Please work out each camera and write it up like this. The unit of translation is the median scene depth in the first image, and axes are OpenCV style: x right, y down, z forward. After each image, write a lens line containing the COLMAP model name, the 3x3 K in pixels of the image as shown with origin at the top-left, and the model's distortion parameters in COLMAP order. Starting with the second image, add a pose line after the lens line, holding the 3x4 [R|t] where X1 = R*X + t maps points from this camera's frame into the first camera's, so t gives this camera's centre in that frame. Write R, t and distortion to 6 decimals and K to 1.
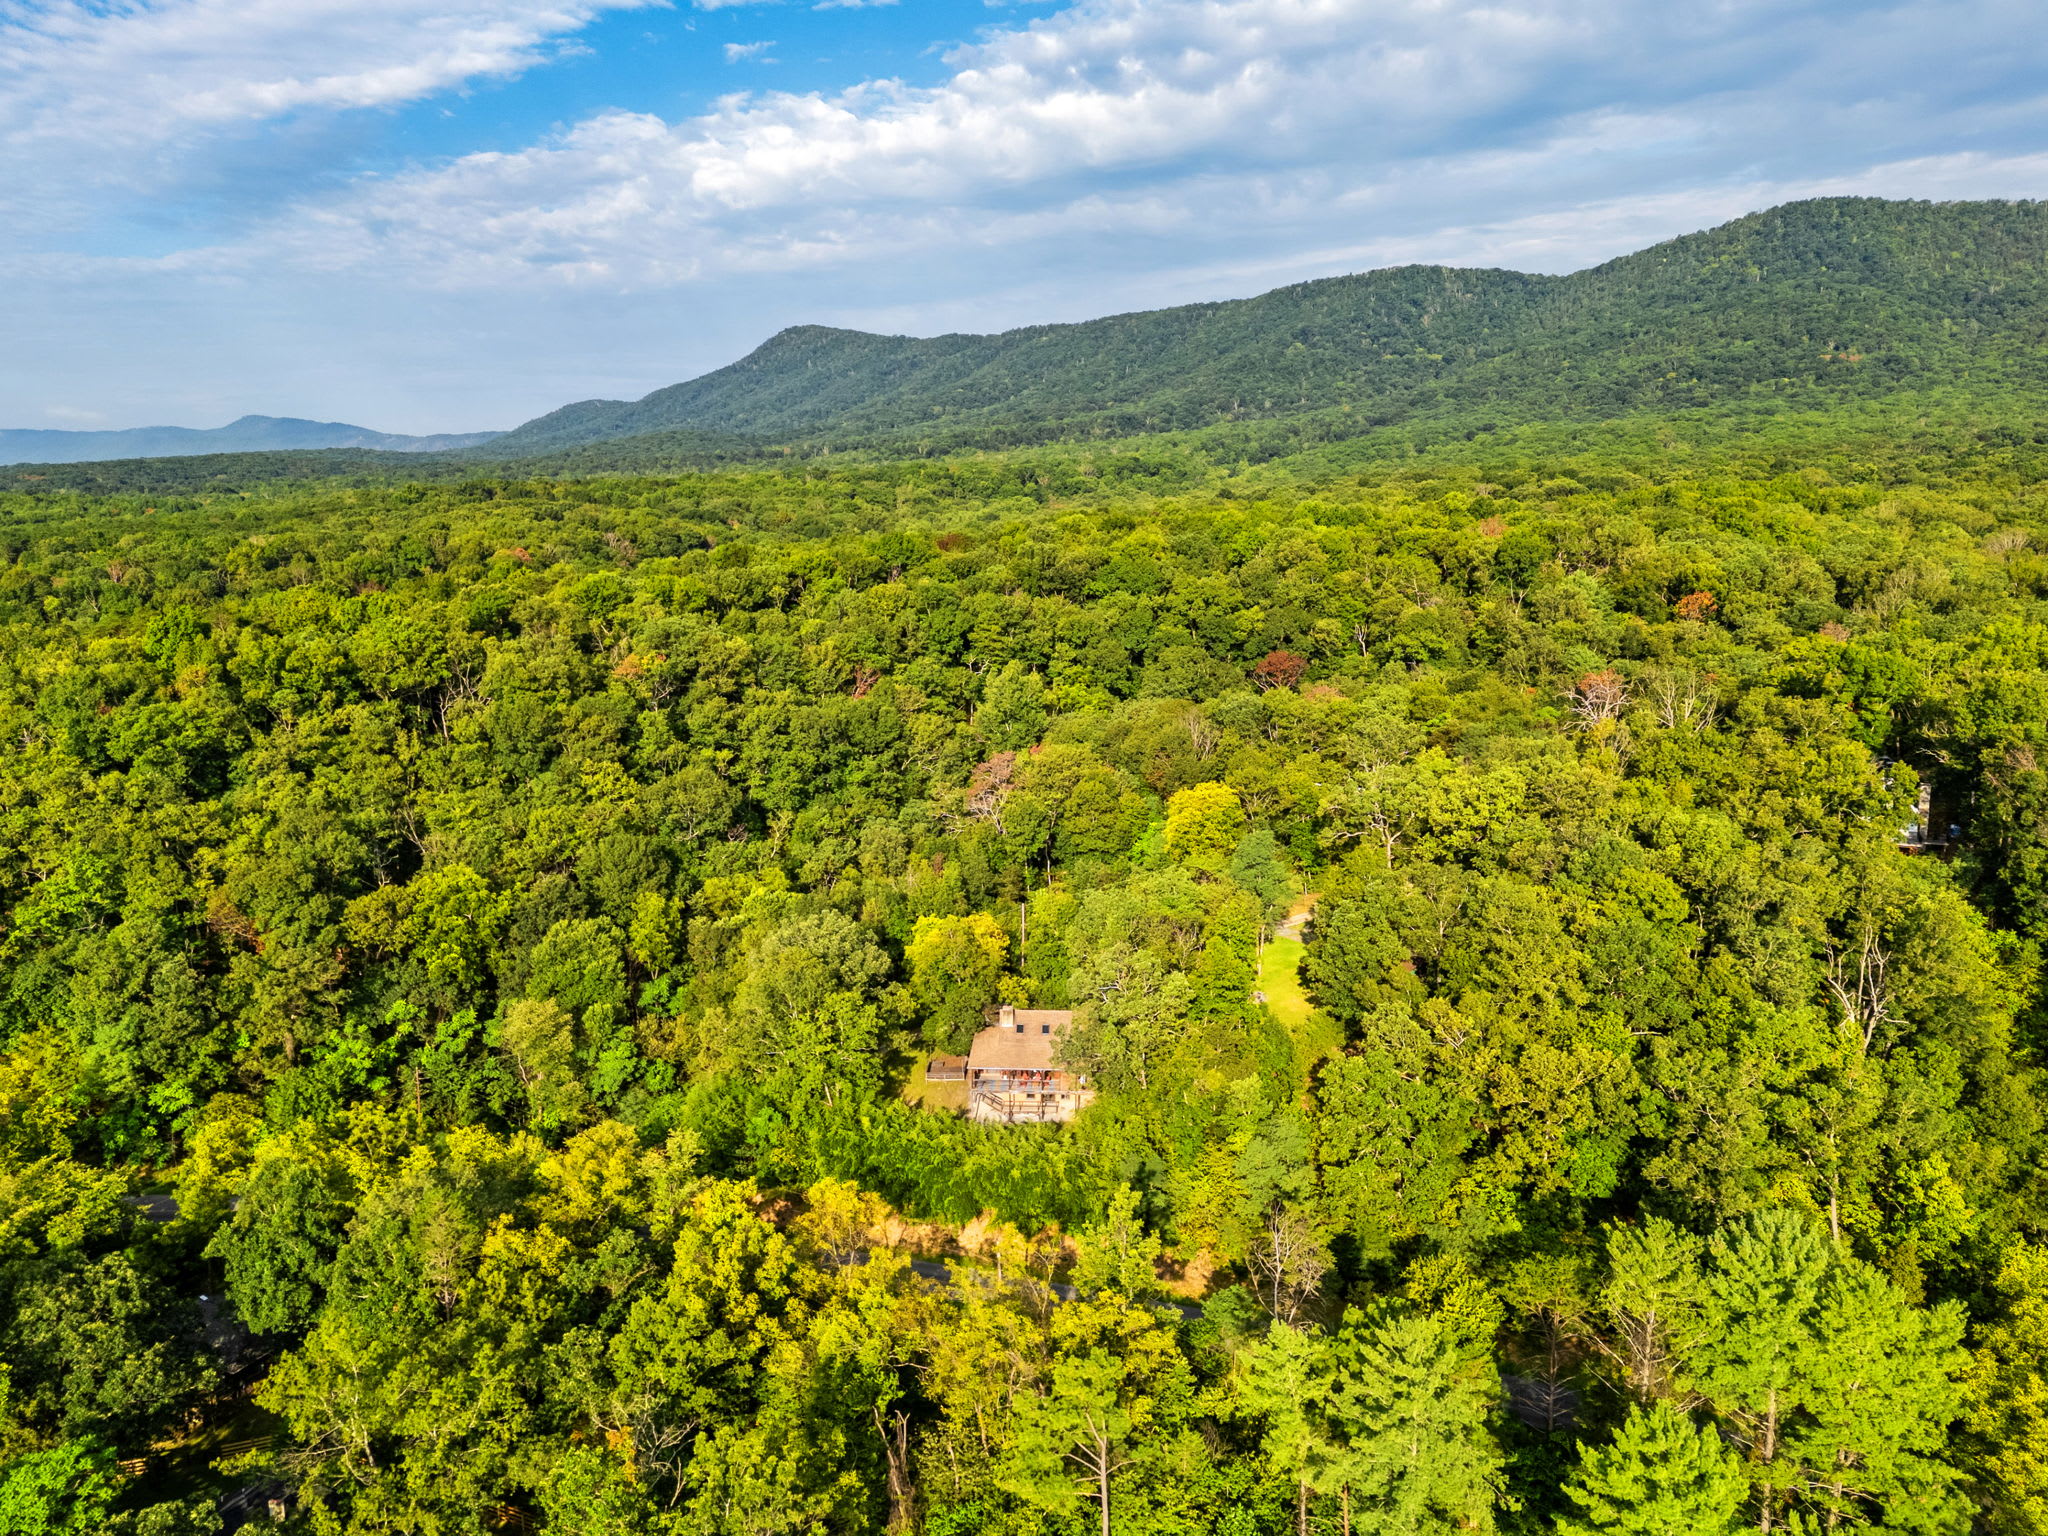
lens RADIAL K [[1475.9, 0, 1024.0], [0, 1475.9, 768.0], [0, 0, 1]] dist [0.070983, -0.066973]
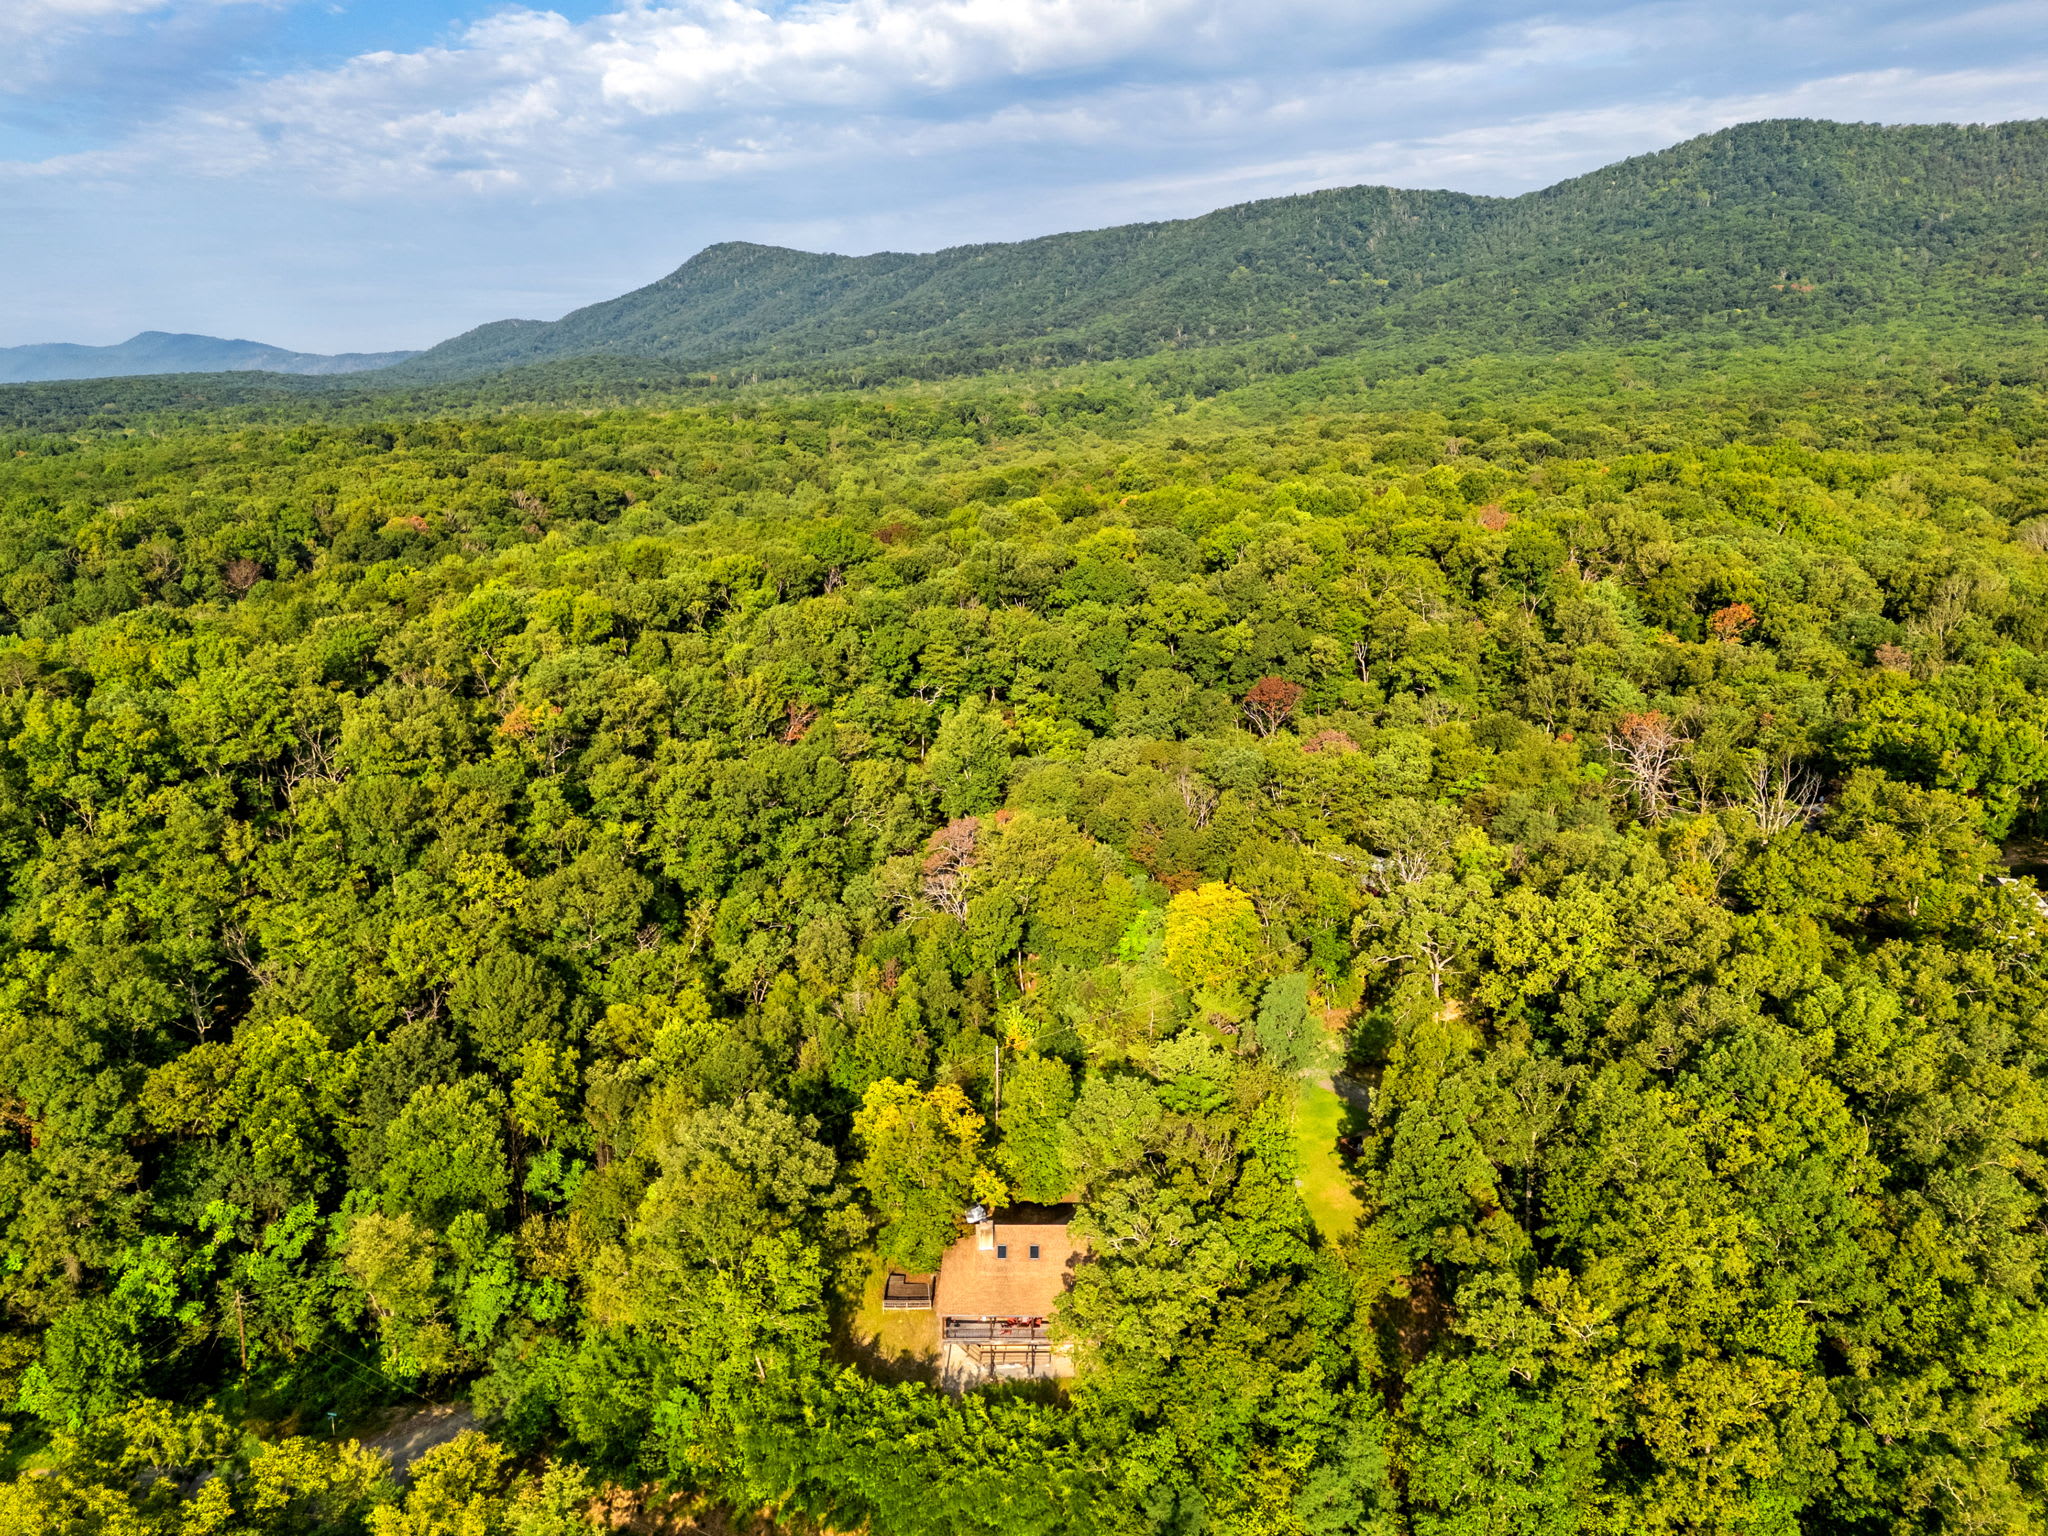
lens RADIAL K [[1489.4, 0, 1024.0], [0, 1489.4, 768.0], [0, 0, 1]] dist [0.067263, -0.059383]
pose [[0.999125, -0.008548, 0.040943, -0.011743], [0.006593, 0.998842, 0.047665, -0.065704], [-0.041303, -0.047353, 0.998024, 0.112705]]
